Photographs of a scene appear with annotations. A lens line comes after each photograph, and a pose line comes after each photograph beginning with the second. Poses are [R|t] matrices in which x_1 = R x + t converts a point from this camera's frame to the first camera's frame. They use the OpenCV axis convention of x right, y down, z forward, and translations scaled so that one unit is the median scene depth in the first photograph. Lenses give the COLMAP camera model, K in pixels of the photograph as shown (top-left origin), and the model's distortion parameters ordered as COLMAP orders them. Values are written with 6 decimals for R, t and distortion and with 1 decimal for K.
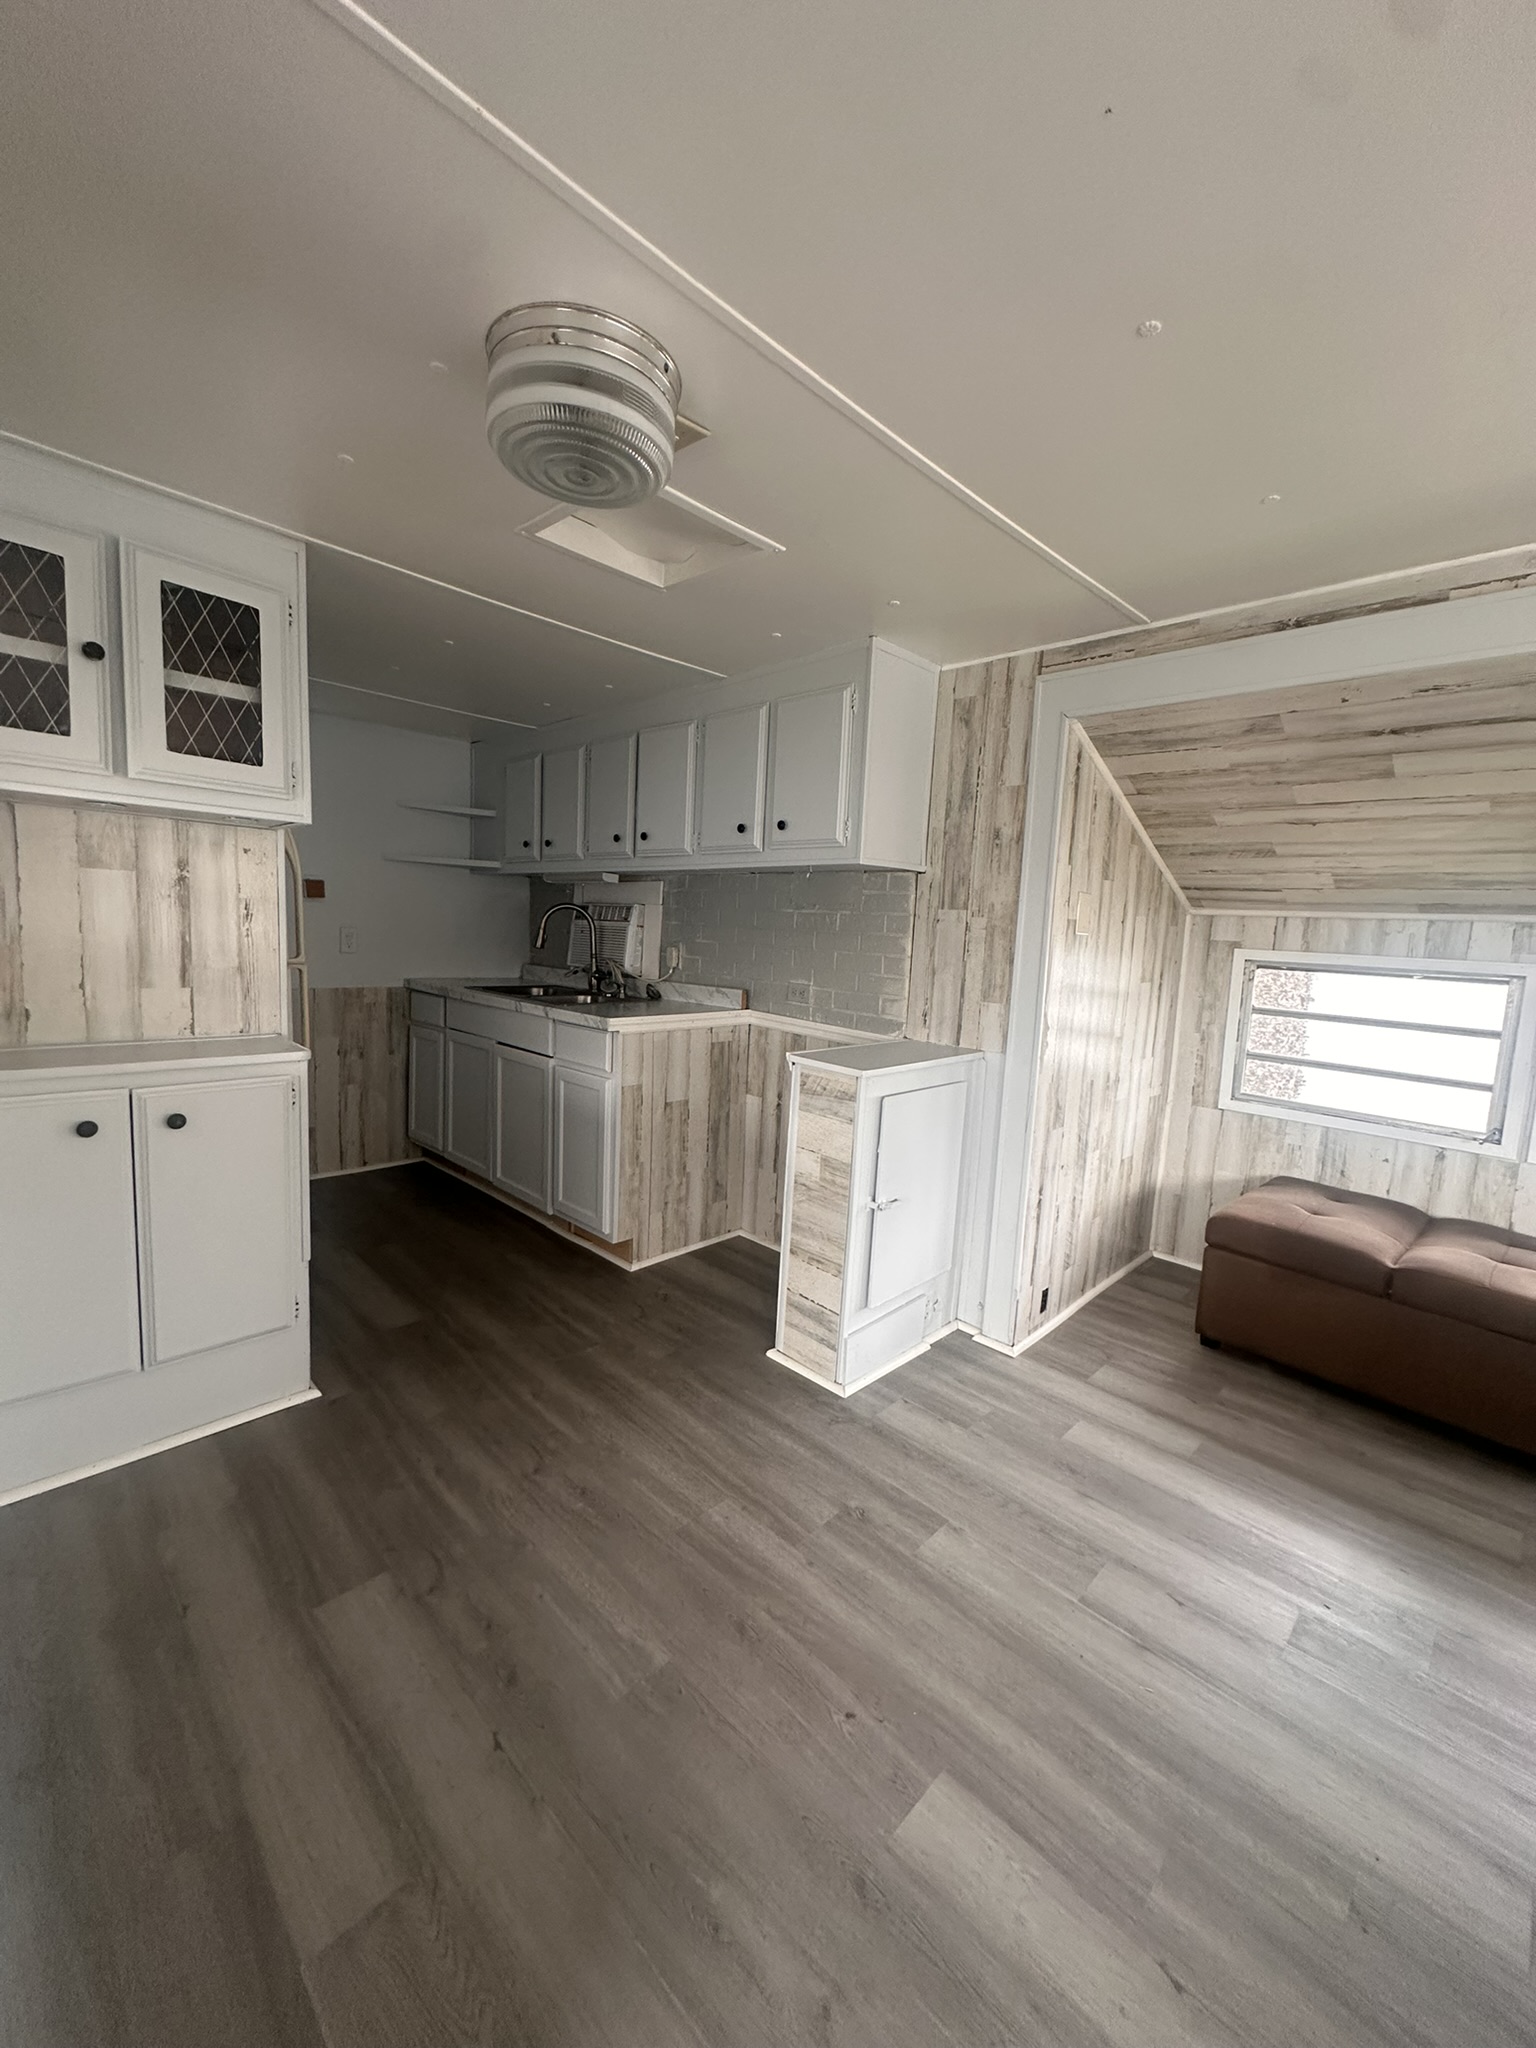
lens RADIAL K [[816.3, 0, 766.3], [0, 816.3, 1025.1], [0, 0, 1]] dist [-0.002617, 0.000574]
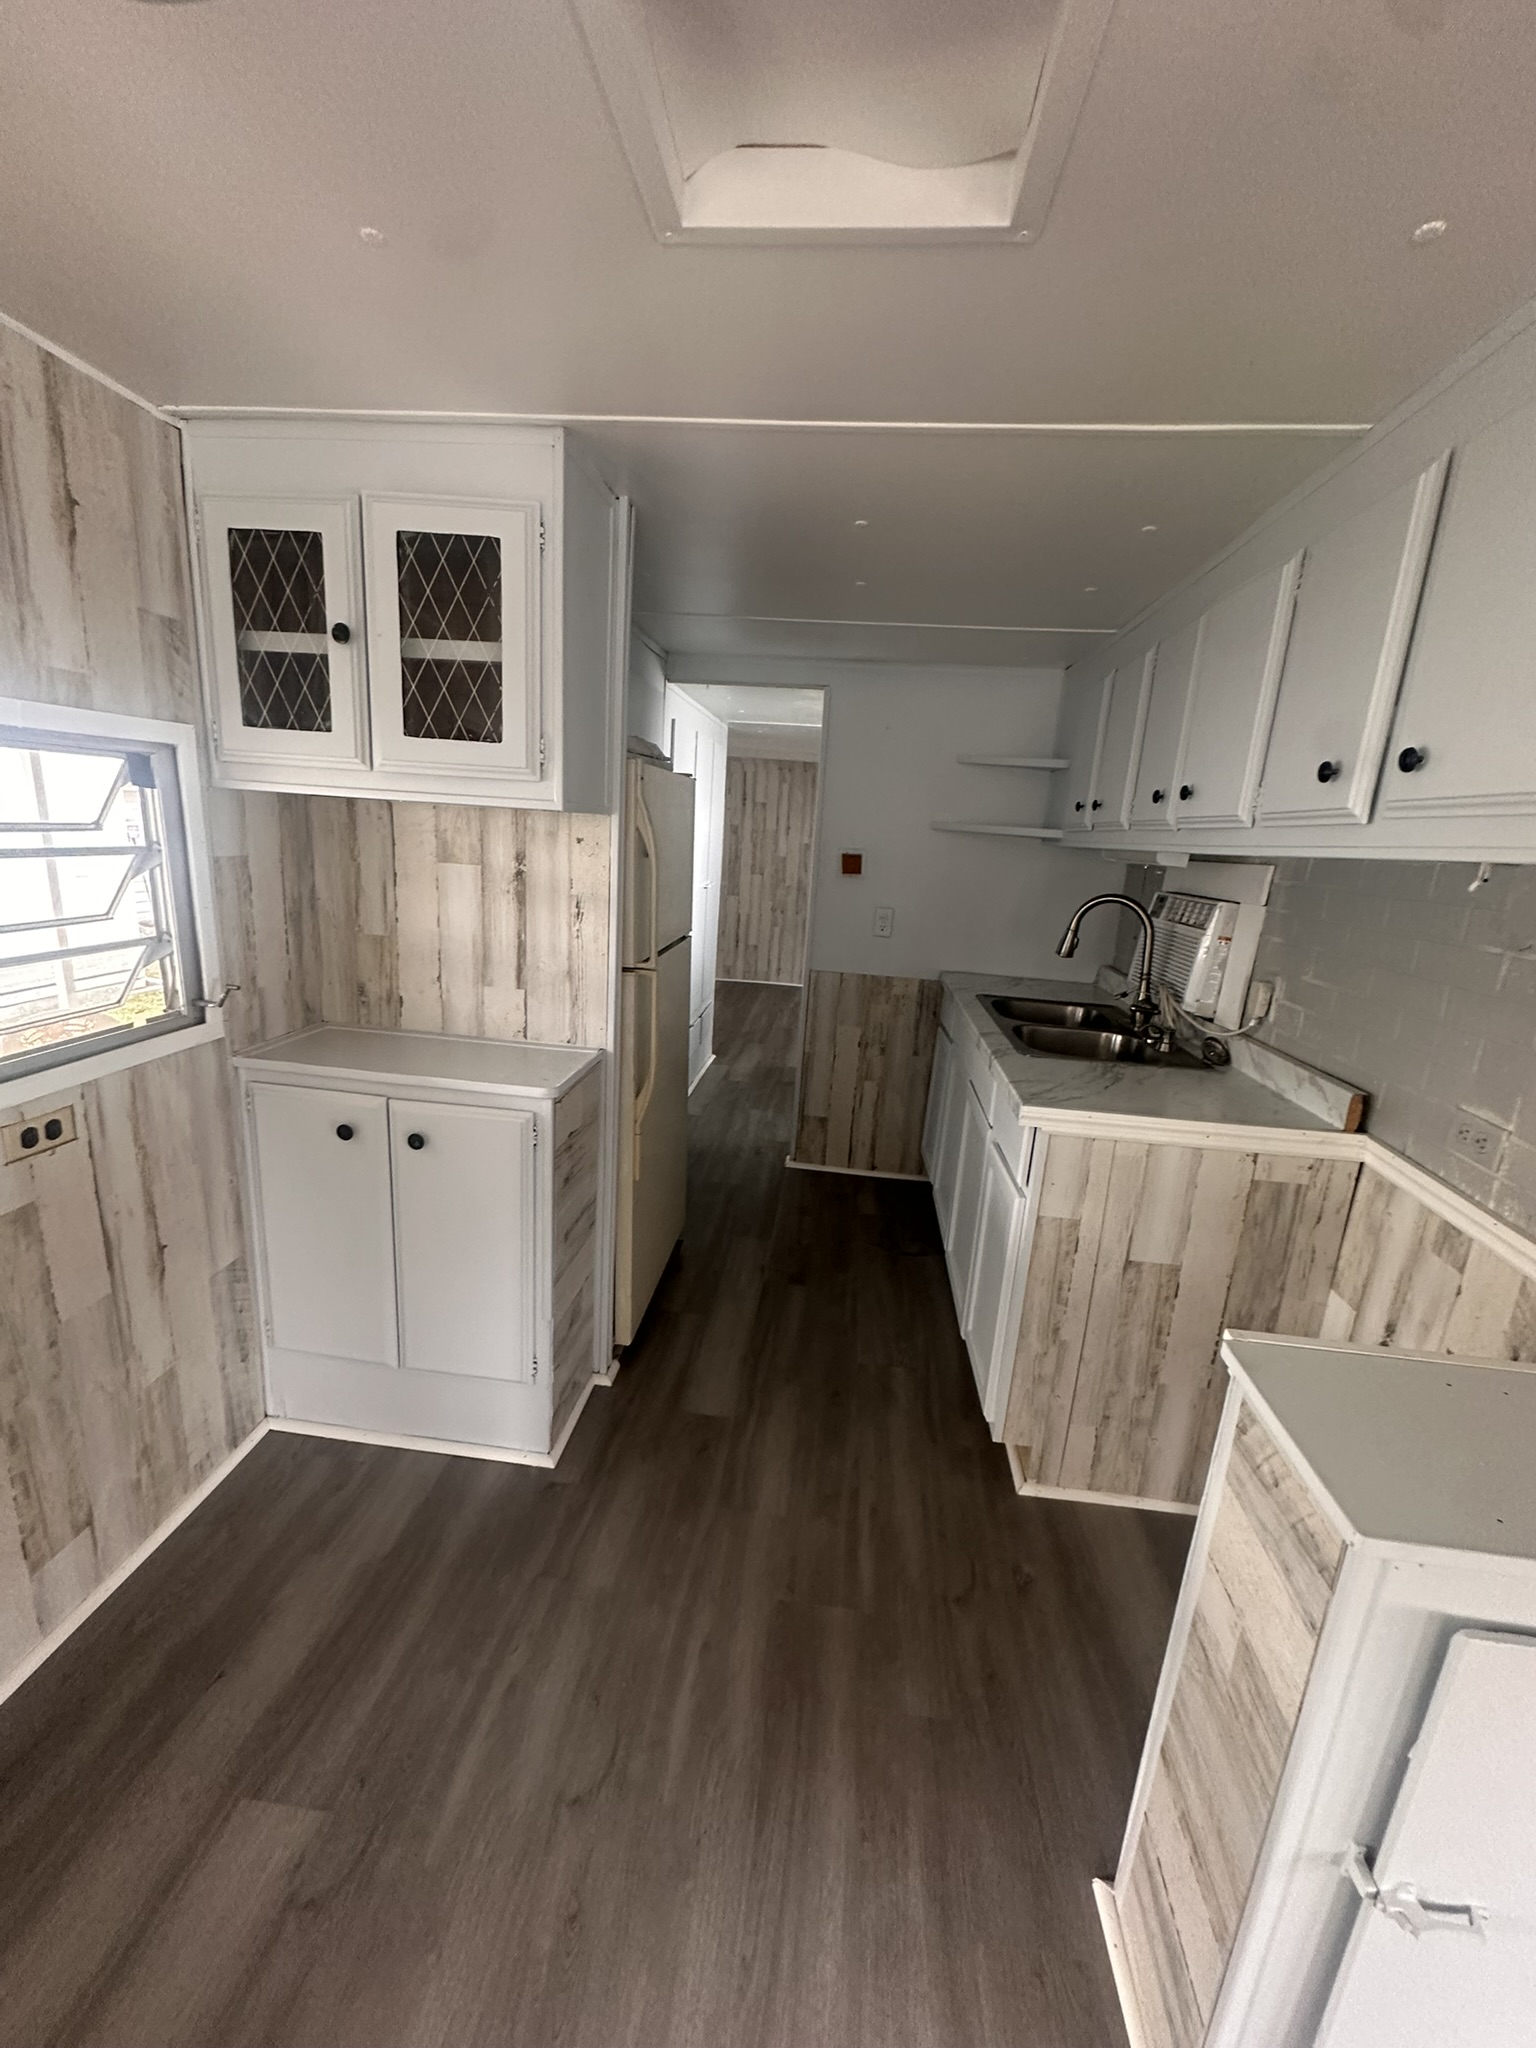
lens RADIAL K [[816.3, 0, 766.3], [0, 816.3, 1025.1], [0, 0, 1]] dist [-0.002617, 0.000574]
pose [[0.622858, 0.173430, -0.762870, 0.155802], [-0.126503, 0.984613, 0.120555, -0.128087], [0.772039, 0.021417, 0.635214, 0.517055]]
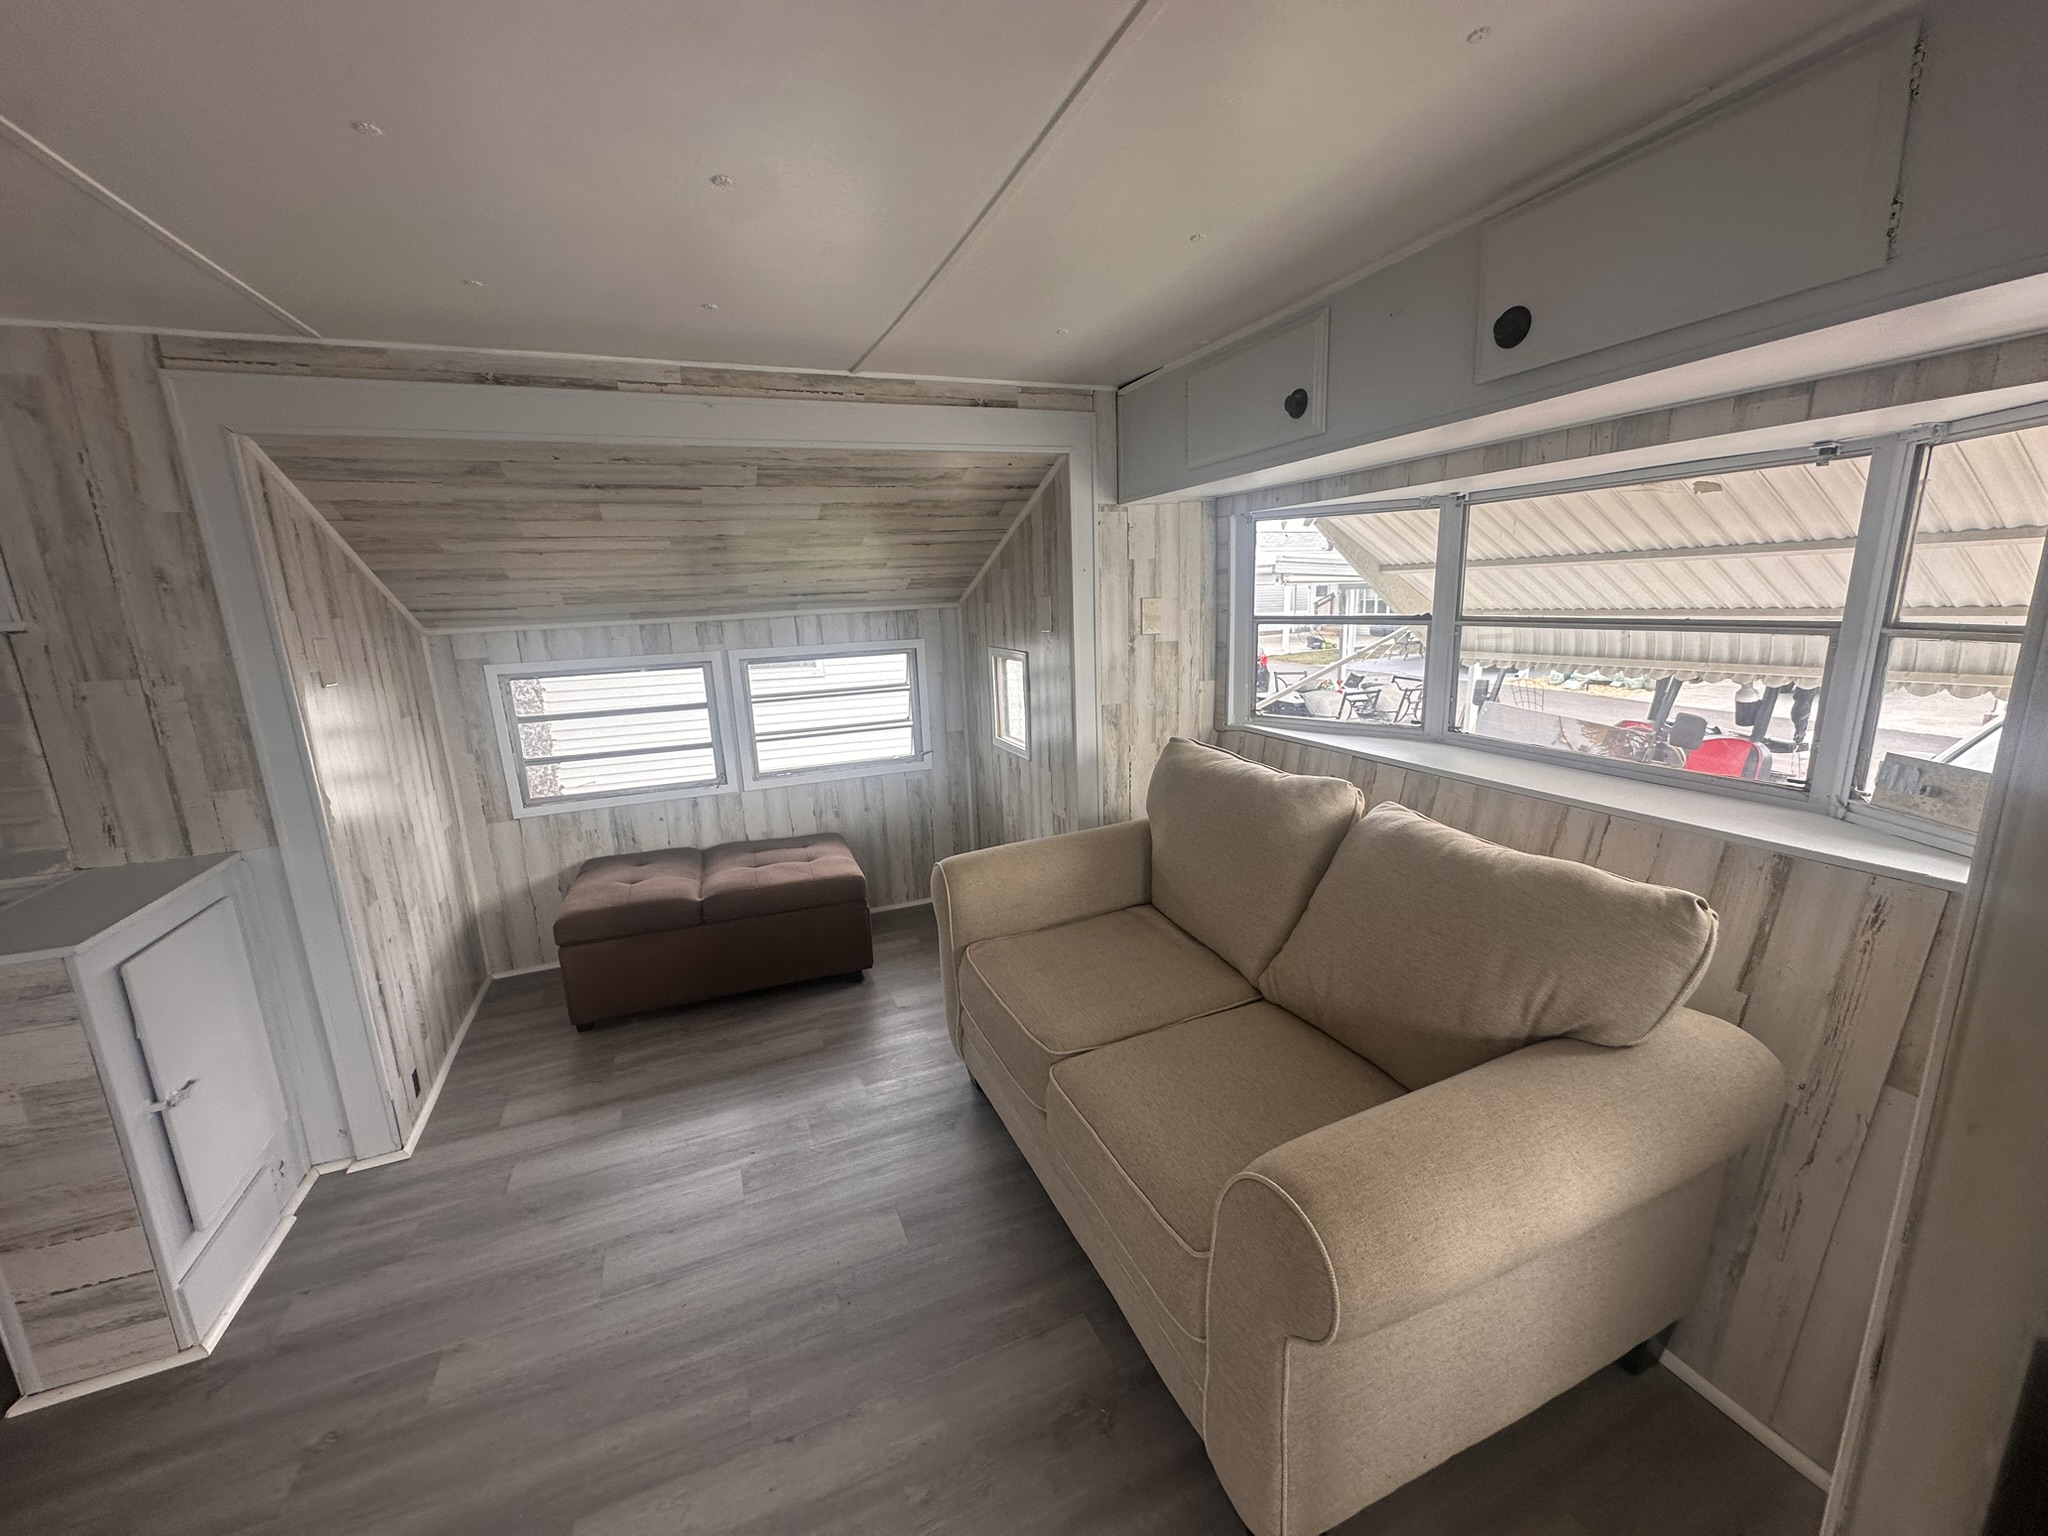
lens RADIAL K [[816.3, 0, 1026.1], [0, 816.3, 770.5], [0, 0, 1]] dist [-0.002617, 0.000574]
pose [[0.381056, -0.261395, 0.886831, -0.126045], [0.170894, 0.962586, 0.210294, -0.080697], [-0.908621, 0.071420, 0.411470, -0.026576]]
